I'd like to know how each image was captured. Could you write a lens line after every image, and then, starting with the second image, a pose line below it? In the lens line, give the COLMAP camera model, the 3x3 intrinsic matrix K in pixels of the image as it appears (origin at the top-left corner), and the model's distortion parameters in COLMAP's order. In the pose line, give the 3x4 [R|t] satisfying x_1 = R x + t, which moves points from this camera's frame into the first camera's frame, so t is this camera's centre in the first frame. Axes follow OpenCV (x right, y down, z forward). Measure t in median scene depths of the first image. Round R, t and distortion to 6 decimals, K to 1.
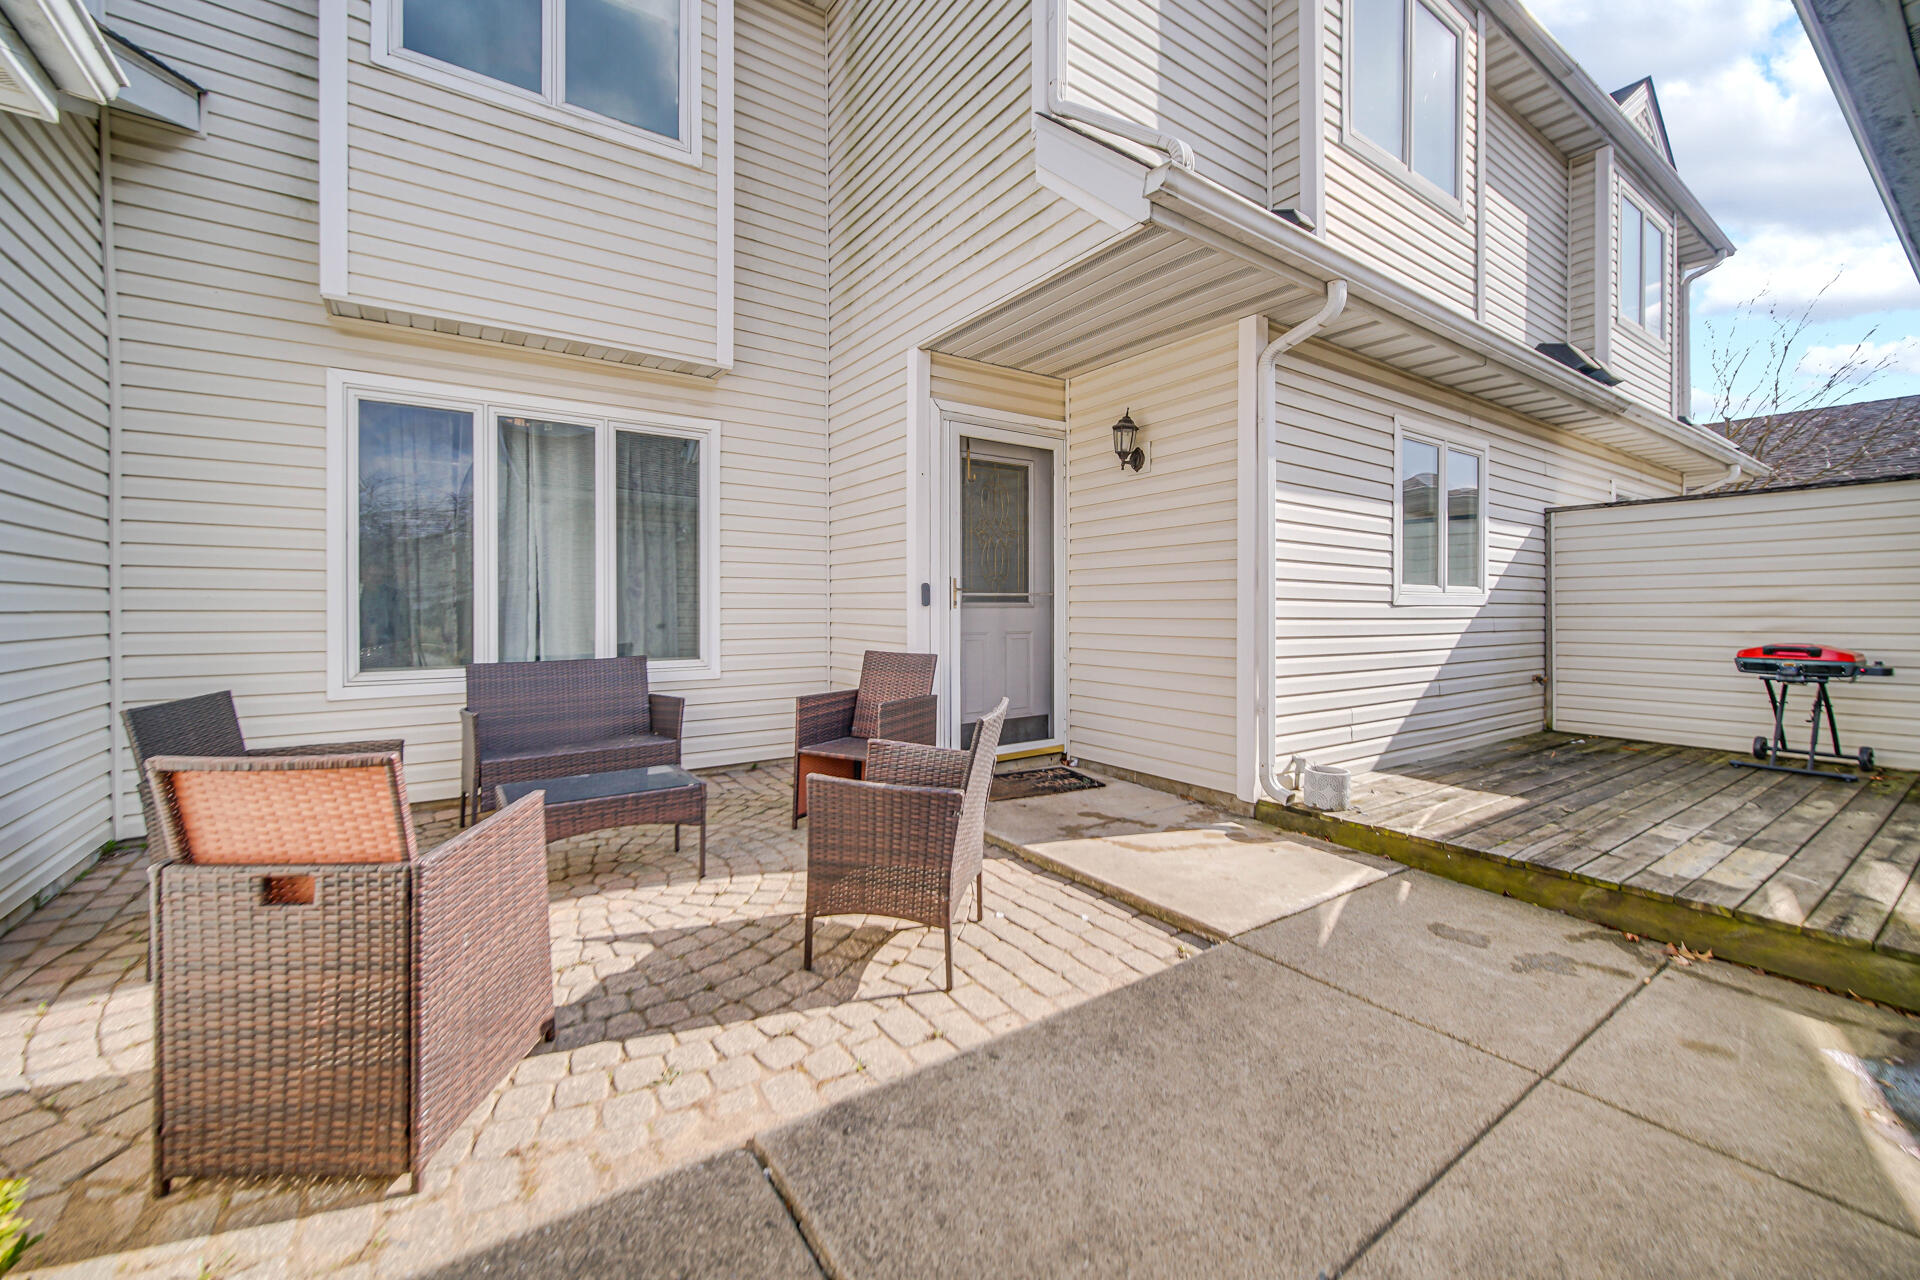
lens RADIAL K [[758.5, 0, 962.5], [0, 758.5, 625.7], [0, 0, 1]] dist [0.001258, -0.000330]
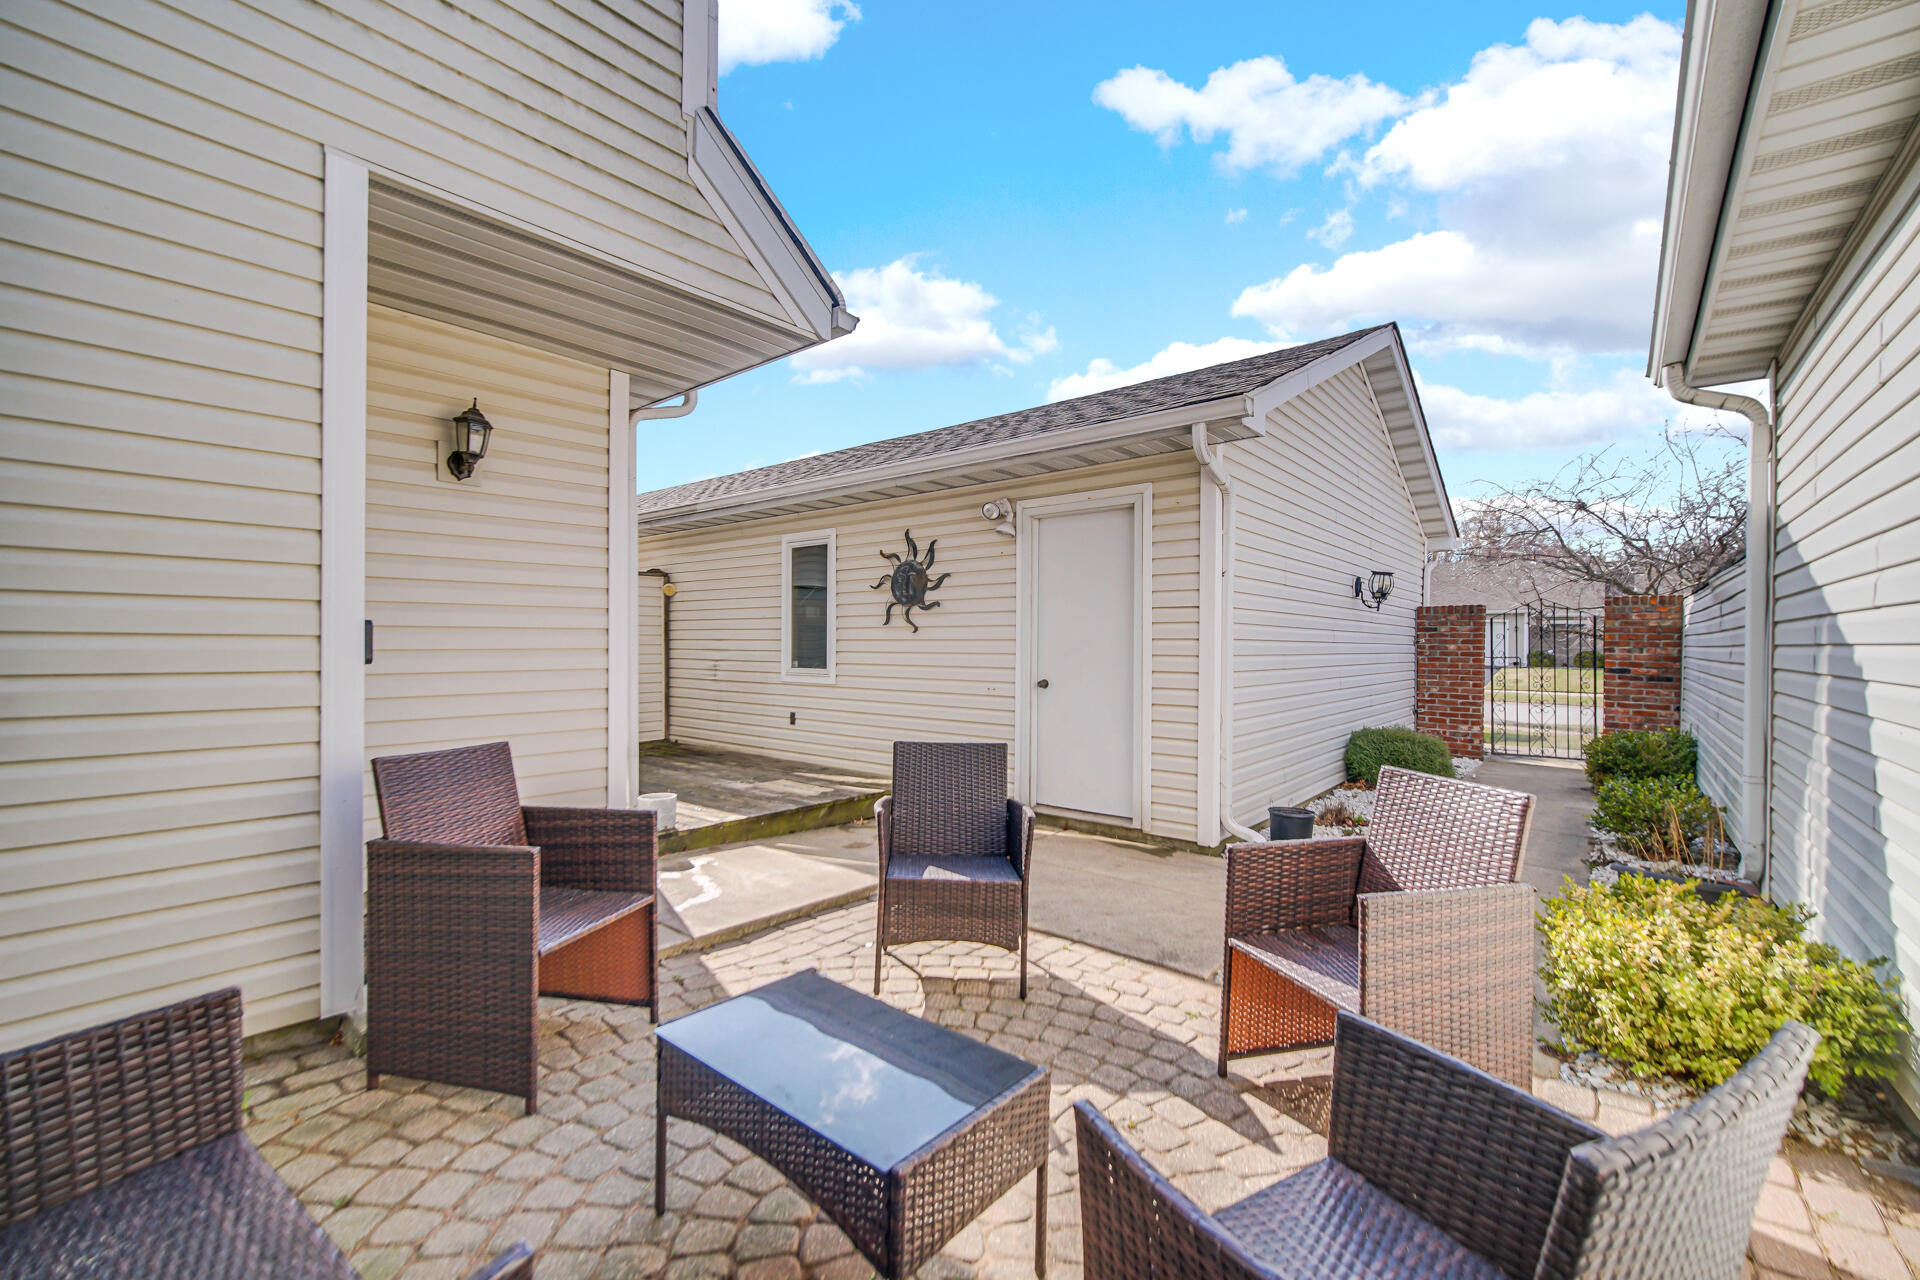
lens RADIAL K [[797.2, 0, 960.0], [0, 797.2, 640.0], [0, 0, 1]] dist [0.000326, -0.000083]
pose [[-0.267872, -0.001220, 0.963454, -0.748930], [0.015408, 0.999866, 0.005550, -0.043142], [-0.963331, 0.016331, -0.267818, 0.804608]]
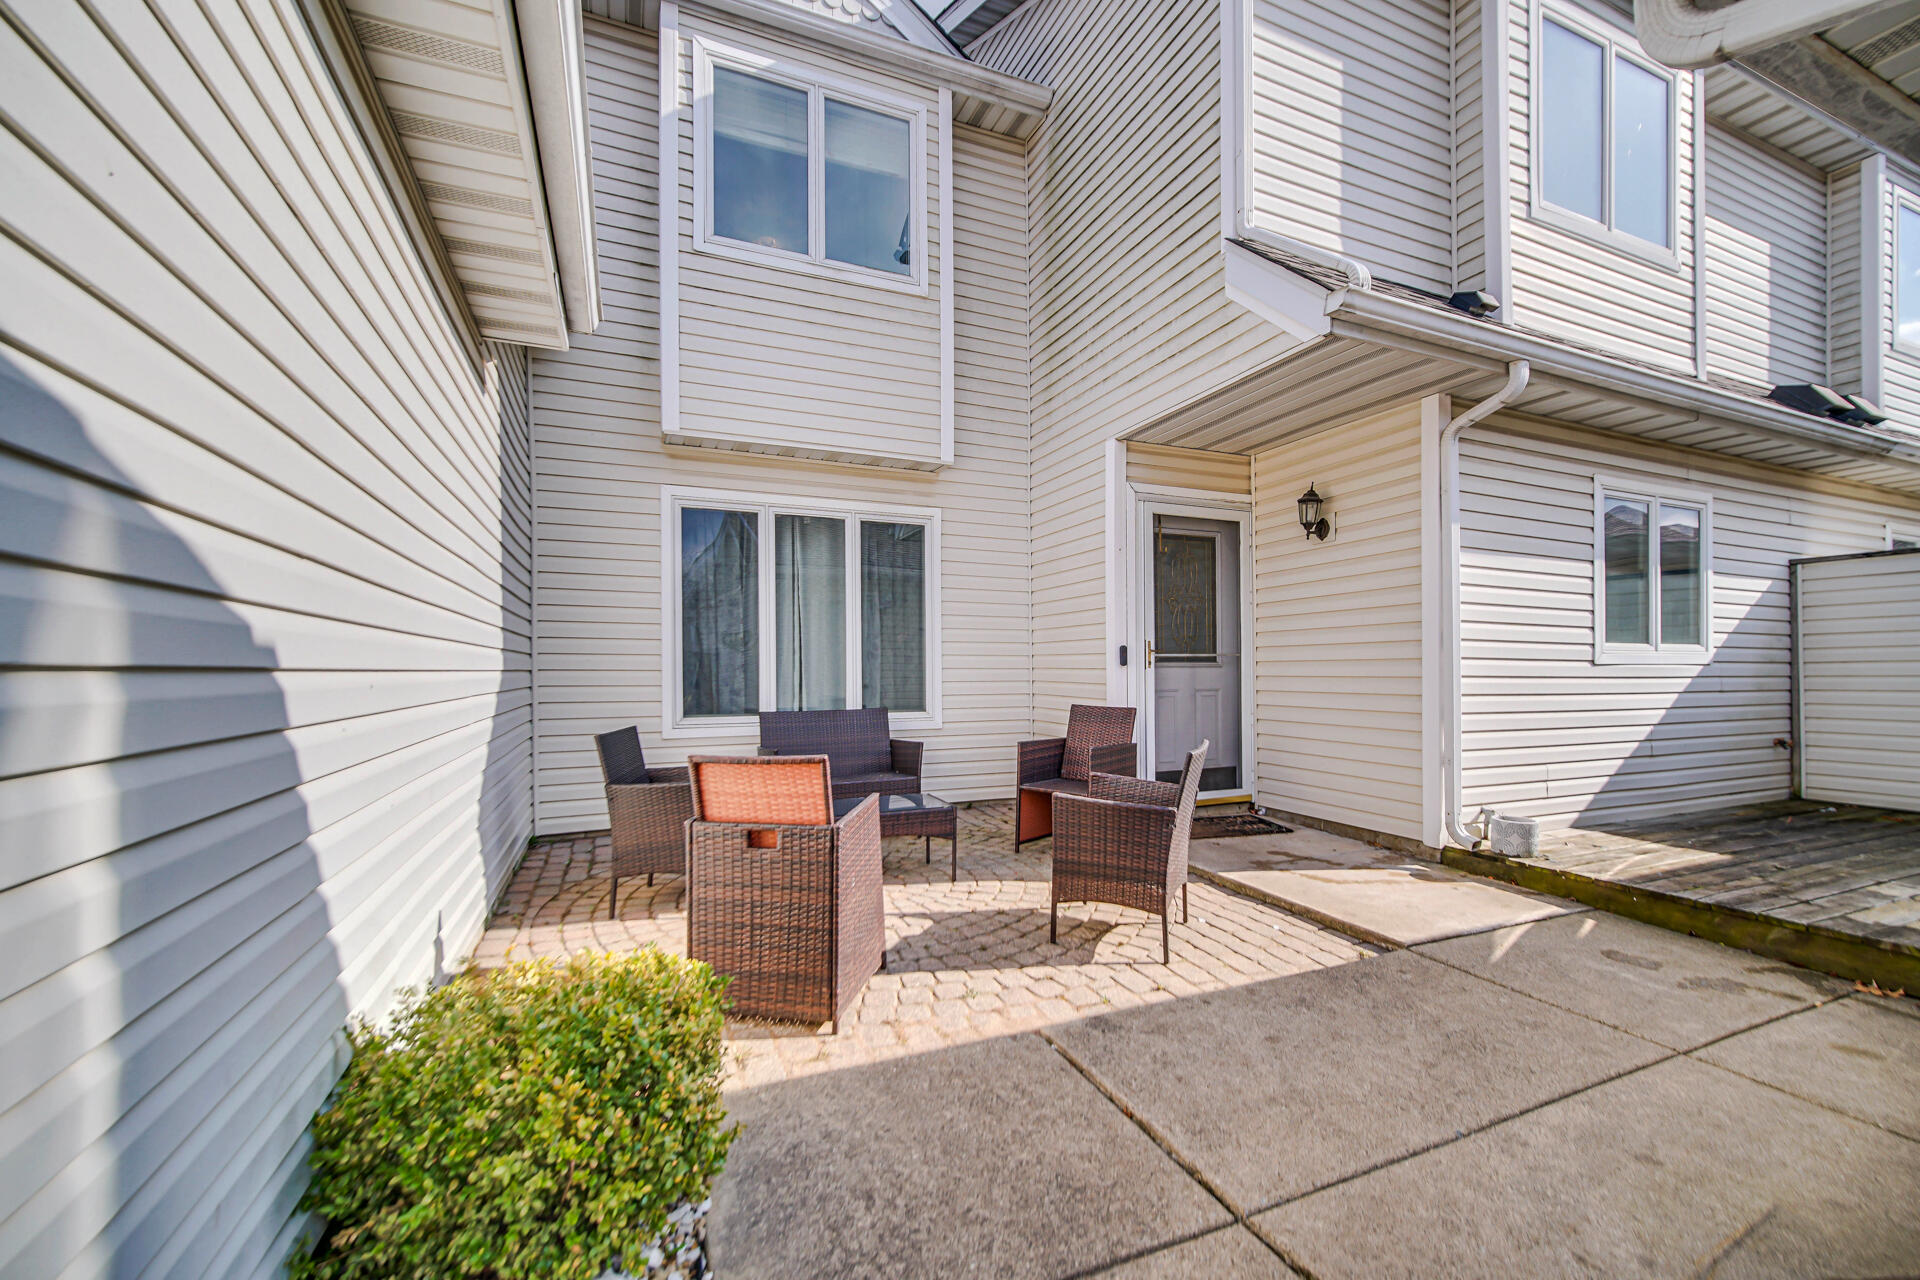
lens RADIAL K [[785.5, 0, 977.2], [0, 785.5, 668.6], [0, 0, 1]] dist [-0.001122, -0.000073]
pose [[0.981412, -0.001847, -0.191904, -0.041753], [-0.003006, 0.999683, -0.024993, 0.008979], [0.191890, 0.025105, 0.981095, -0.208671]]
